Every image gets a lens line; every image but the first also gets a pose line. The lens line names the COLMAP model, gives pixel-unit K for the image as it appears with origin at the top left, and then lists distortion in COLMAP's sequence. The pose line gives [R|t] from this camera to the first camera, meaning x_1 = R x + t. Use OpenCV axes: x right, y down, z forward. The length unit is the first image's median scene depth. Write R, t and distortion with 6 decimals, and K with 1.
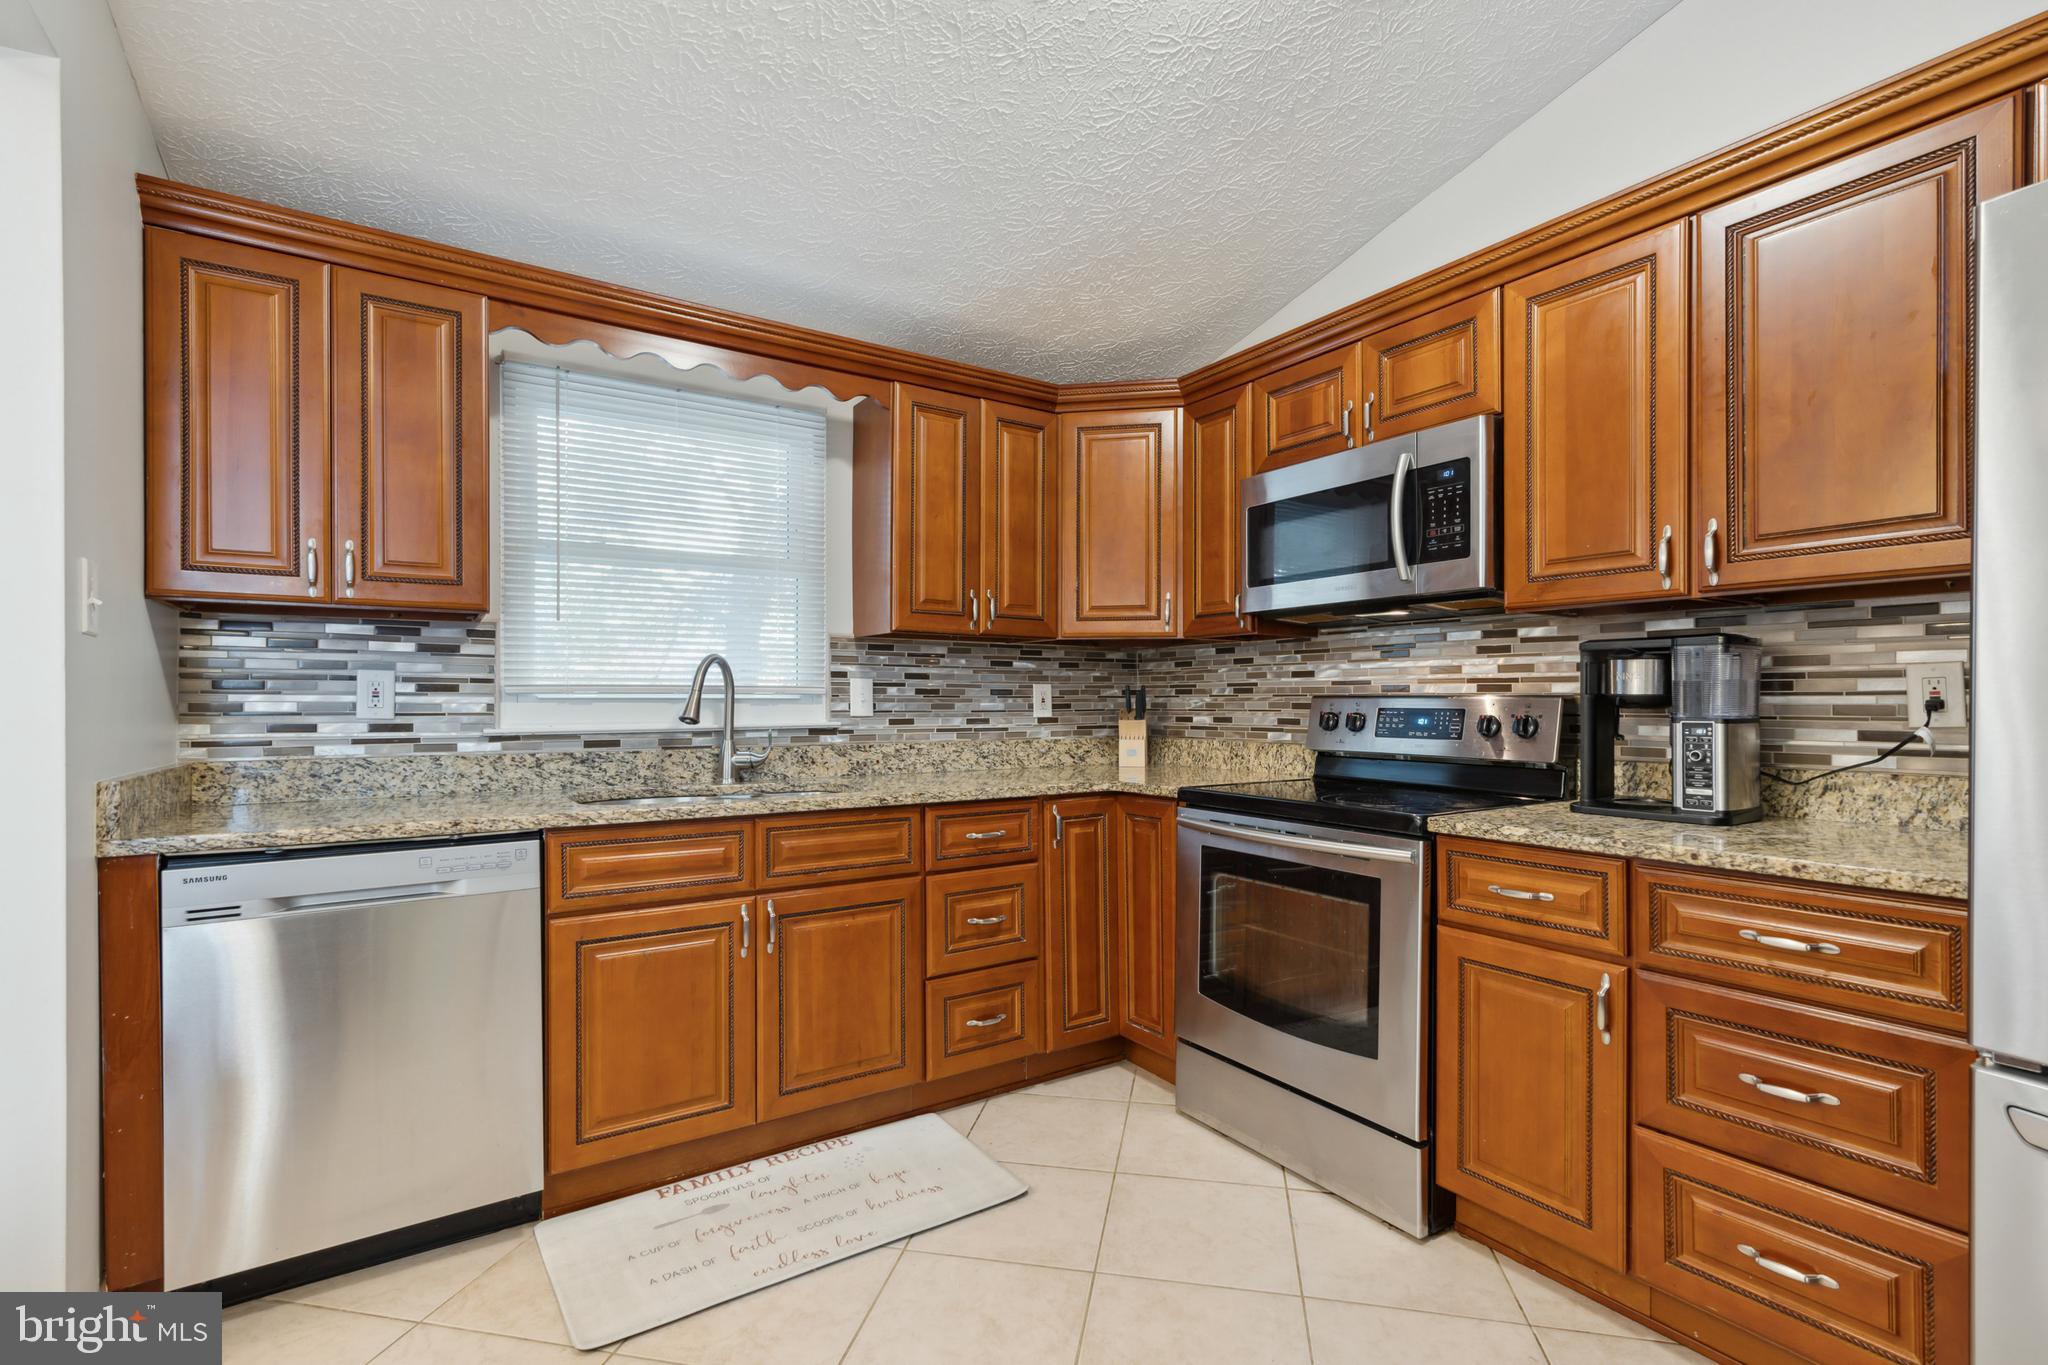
lens RADIAL K [[934.9, 0, 1019.9], [0, 934.9, 708.3], [0, 0, 1]] dist [0.000479, 0.000748]
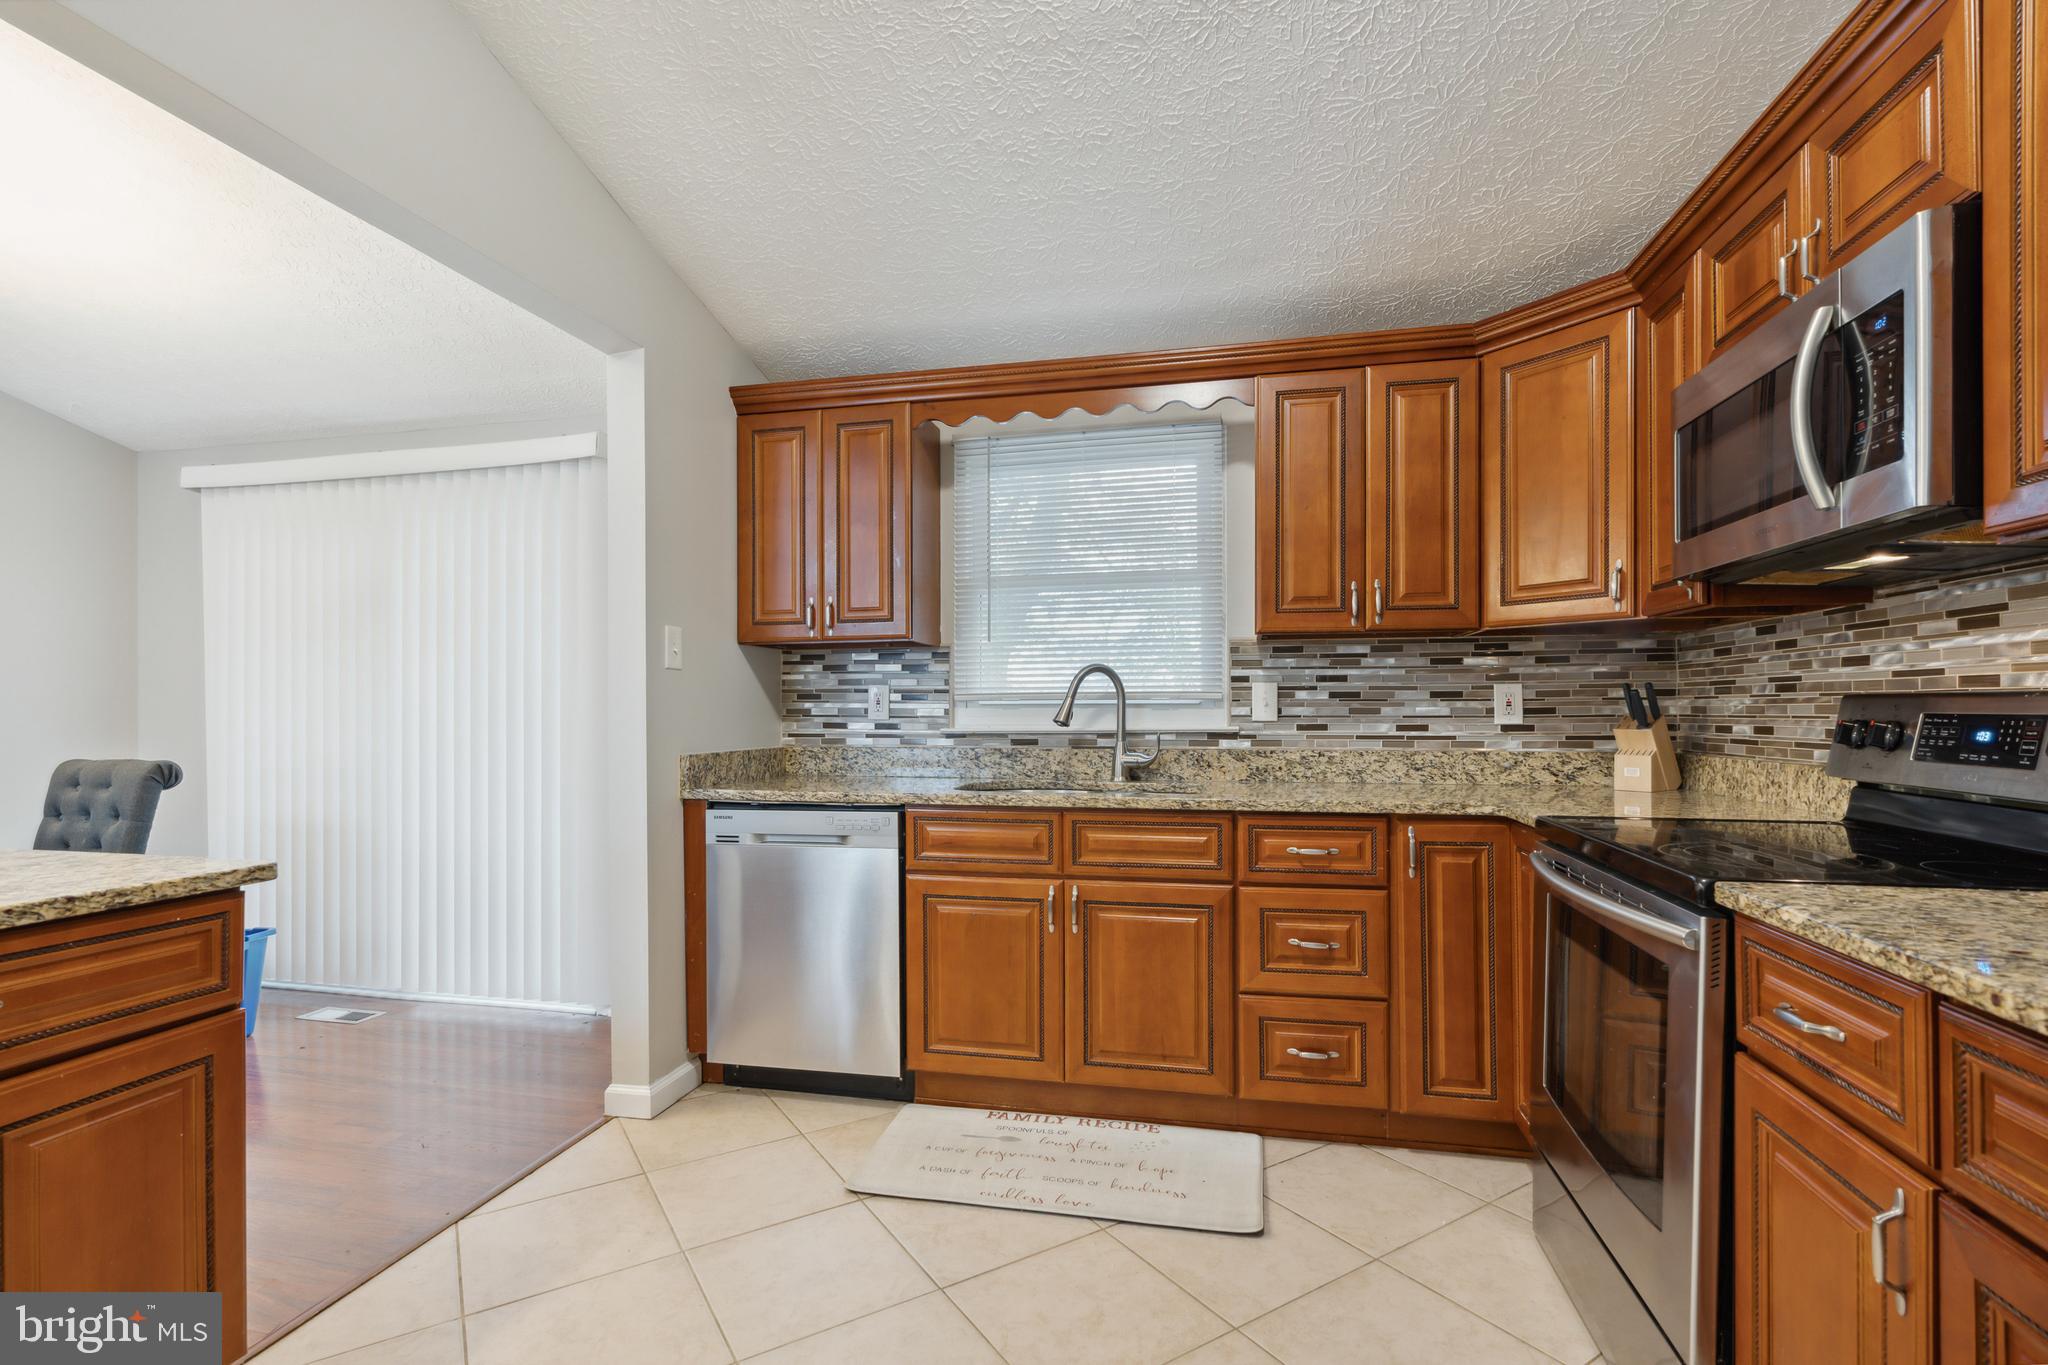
lens RADIAL K [[949.2, 0, 1018.1], [0, 949.2, 718.6], [0, 0, 1]] dist [-0.004203, 0.000410]
pose [[0.692946, 0.005497, -0.720968, 0.419628], [-0.001964, 0.999982, 0.005736, 0.000706], [0.720987, -0.002559, 0.692944, 0.144574]]
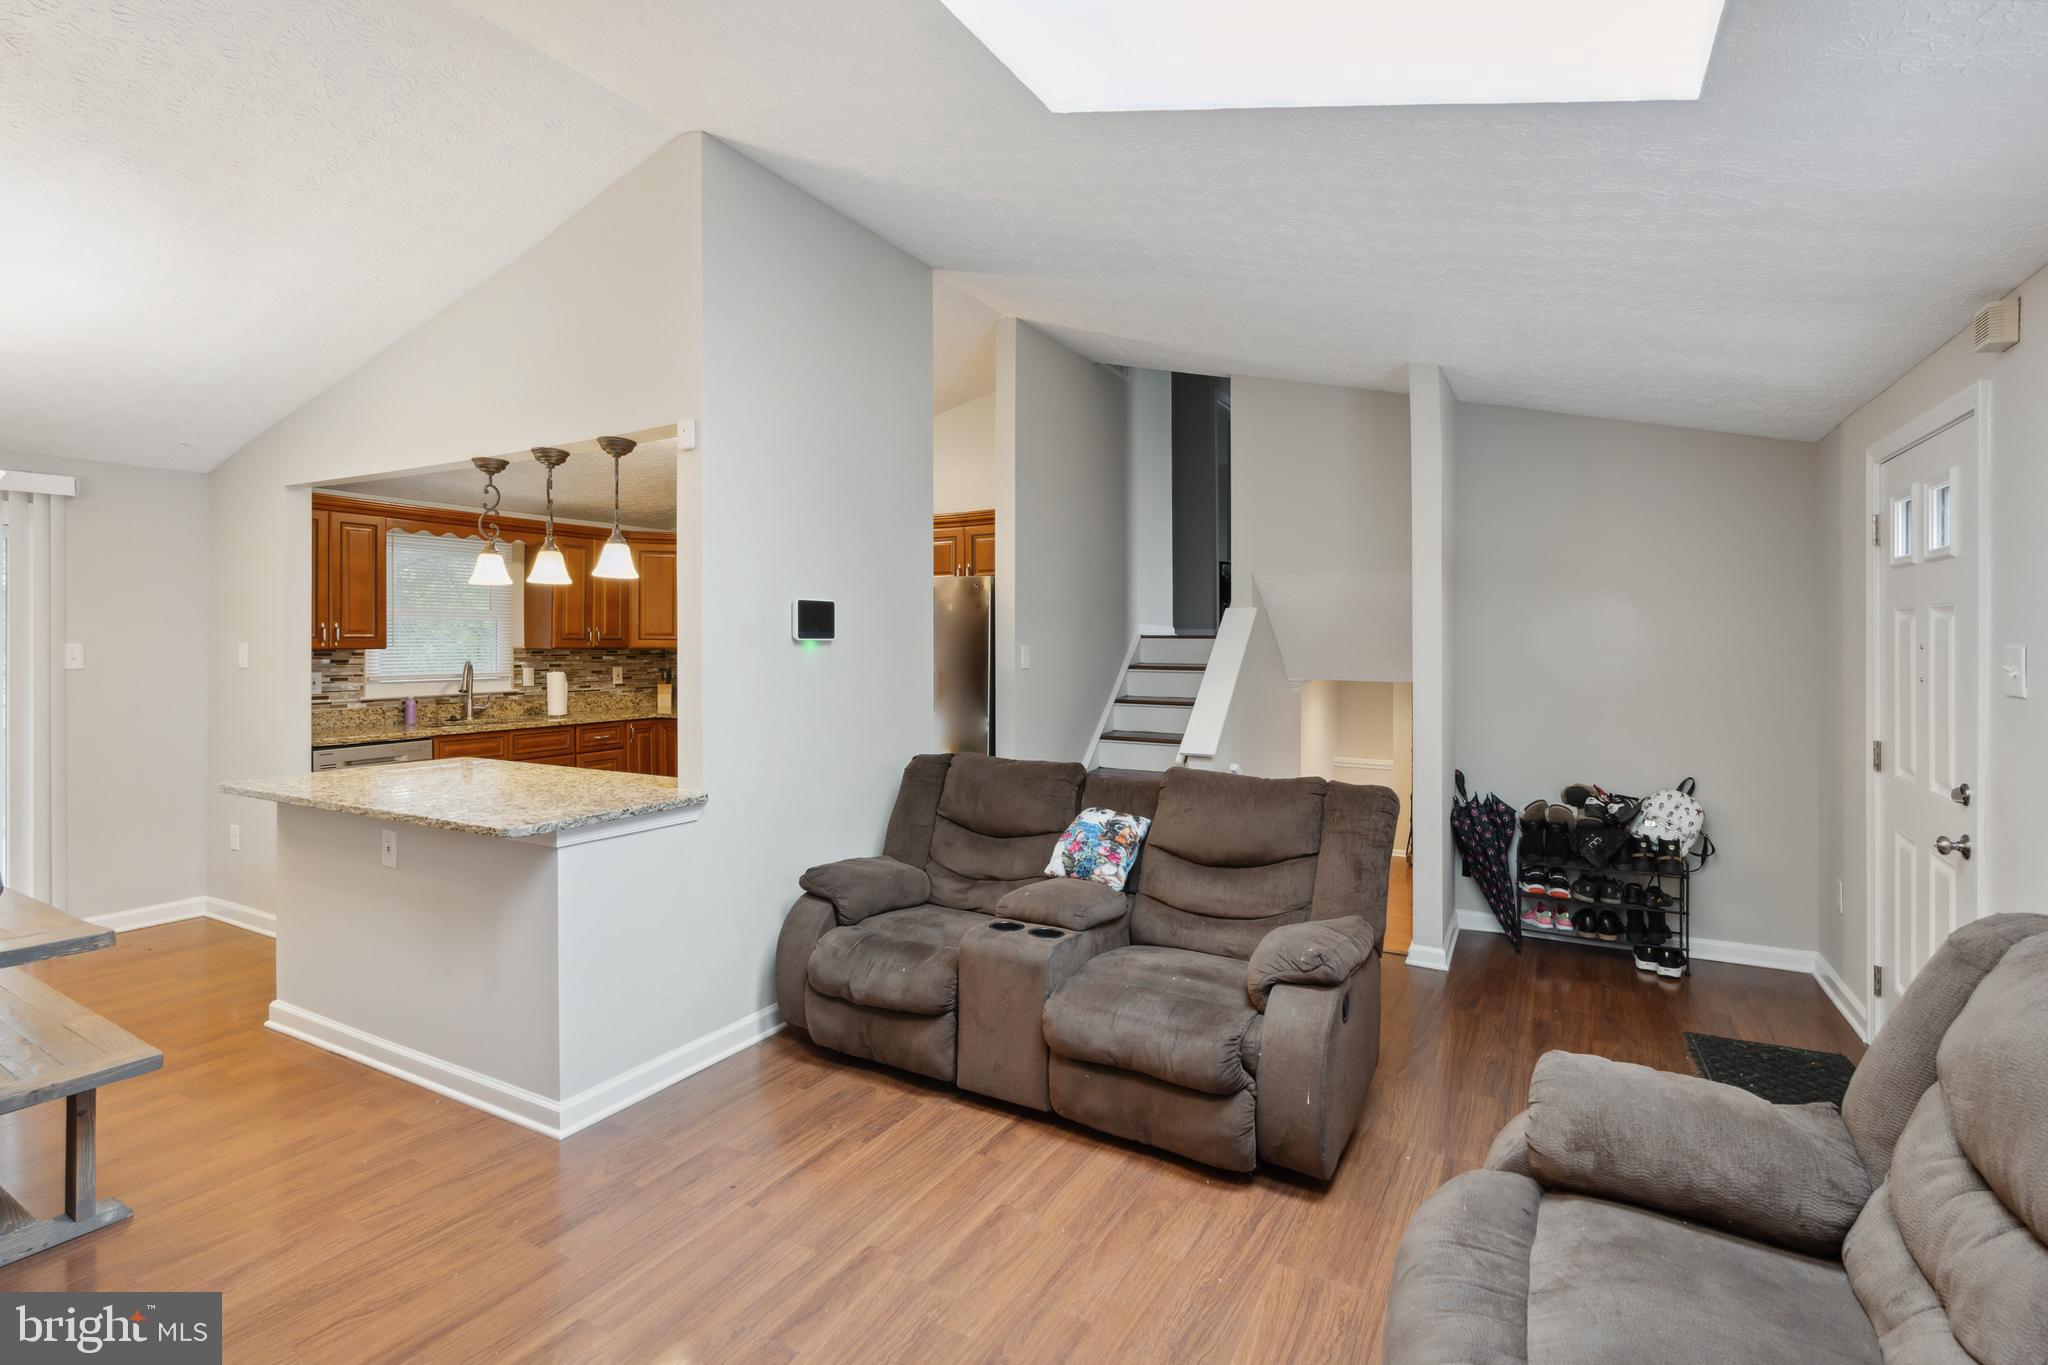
lens RADIAL K [[972.9, 0, 998.0], [0, 972.9, 645.5], [0, 0, 1]] dist [-0.001546, 0.000064]
pose [[0.892796, 0.000503, 0.450461, -0.241283], [0.000671, 0.999997, -0.002446, -0.086123], [-0.450460, 0.002487, 0.892793, -1.586409]]
